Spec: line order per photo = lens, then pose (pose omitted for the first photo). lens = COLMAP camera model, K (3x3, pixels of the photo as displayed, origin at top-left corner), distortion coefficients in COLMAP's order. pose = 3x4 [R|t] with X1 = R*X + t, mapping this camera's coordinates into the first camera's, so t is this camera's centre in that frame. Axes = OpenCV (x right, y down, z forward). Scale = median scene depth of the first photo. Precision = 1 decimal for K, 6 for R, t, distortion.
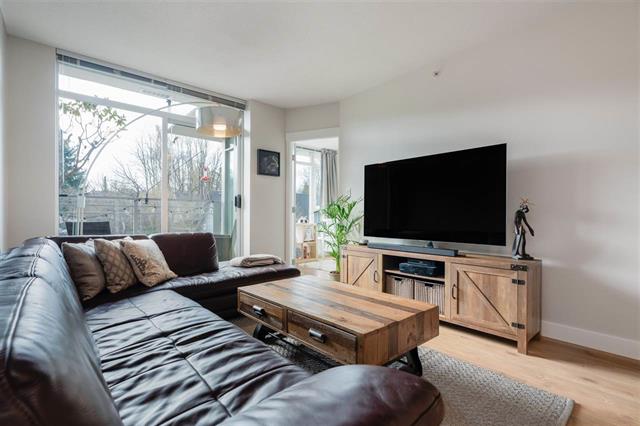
lens RADIAL K [[299.4, 0, 318.1], [0, 299.4, 215.4], [0, 0, 1]] dist [-0.001749, 0.001351]
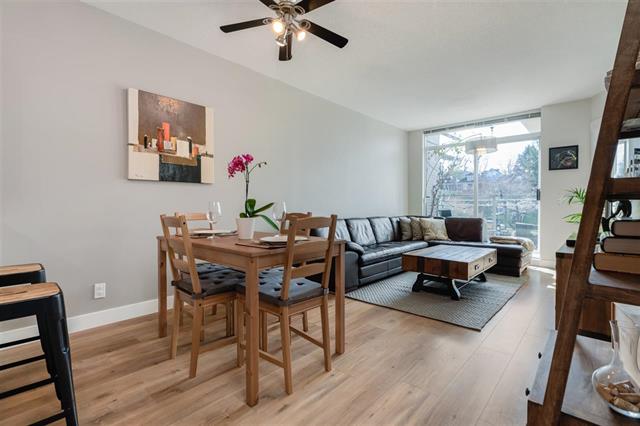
lens RADIAL K [[299.9, 0, 320.0], [0, 299.9, 213.0], [0, 0, 1]] dist [-0.016995, 0.000379]
pose [[0.109639, 0.019642, -0.993777, 1.181748], [0.002781, 0.999795, 0.020068, -0.000957], [0.993968, -0.004964, 0.109562, 0.018031]]
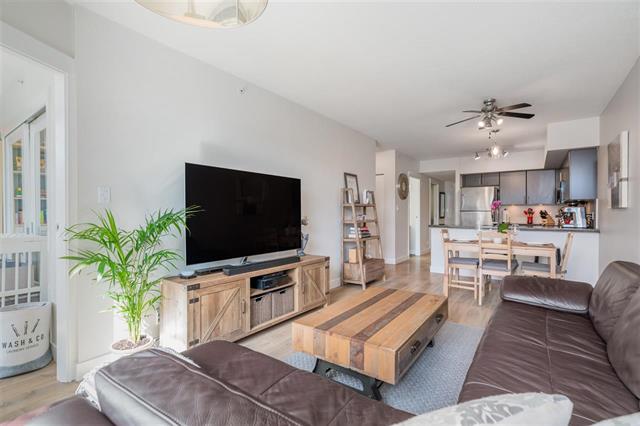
lens RADIAL K [[299.4, 0, 318.1], [0, 299.4, 215.4], [0, 0, 1]] dist [-0.001749, 0.001351]
pose [[-0.227831, -0.007074, 0.973675, -0.708570], [-0.002654, 0.999974, 0.006644, -0.061576], [-0.973697, -0.001071, -0.227843, 1.042768]]
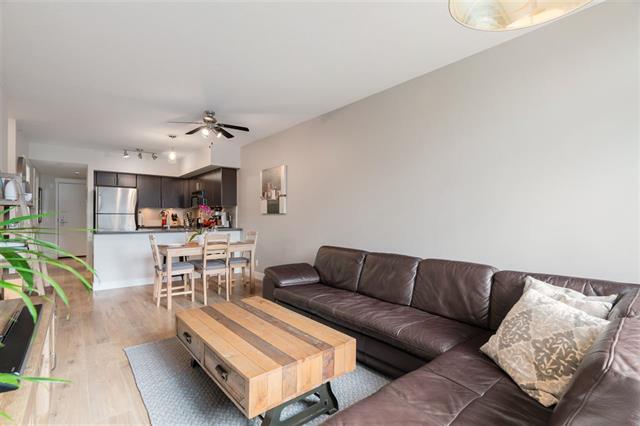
lens RADIAL K [[299.4, 0, 318.1], [0, 299.4, 215.4], [0, 0, 1]] dist [-0.001749, 0.001351]
pose [[-0.999728, -0.003561, 0.023050, -0.152446], [-0.003666, 0.999983, -0.004499, -0.067030], [-0.023033, -0.004582, -0.999724, 1.405898]]
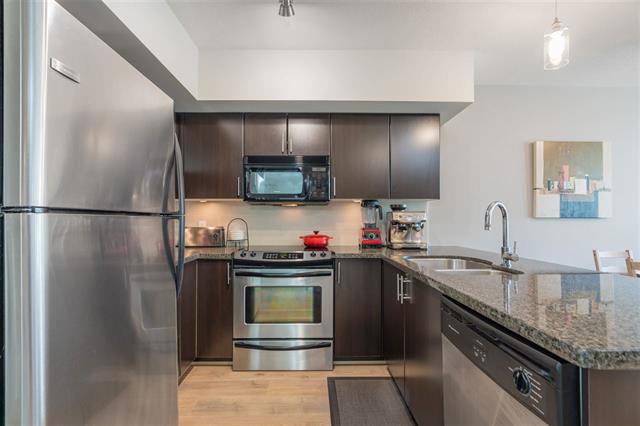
lens RADIAL K [[299.4, 0, 318.1], [0, 299.4, 215.4], [0, 0, 1]] dist [-0.001749, 0.001351]
pose [[-0.641341, -0.010651, -0.767182, 1.532108], [-0.002608, 0.999928, -0.011703, -0.079638], [0.767251, -0.005505, -0.641323, -0.357673]]
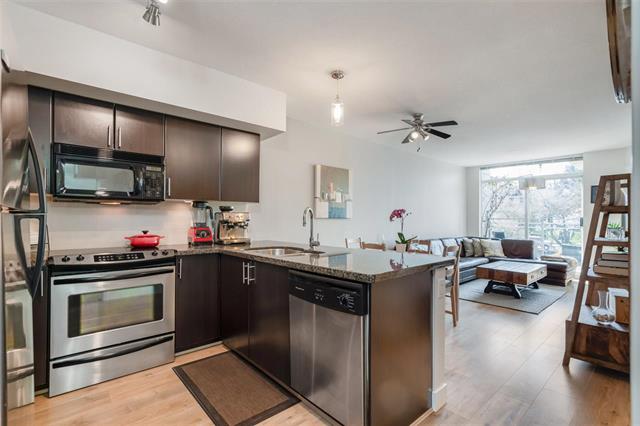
lens RADIAL K [[304.0, 0, 319.7], [0, 304.0, 217.1], [0, 0, 1]] dist [-0.001367, 0.000266]
pose [[0.015133, -0.006825, -0.999862, 1.761044], [-0.004966, 0.999964, -0.006901, -0.079898], [0.999873, 0.005070, 0.015099, -0.448203]]
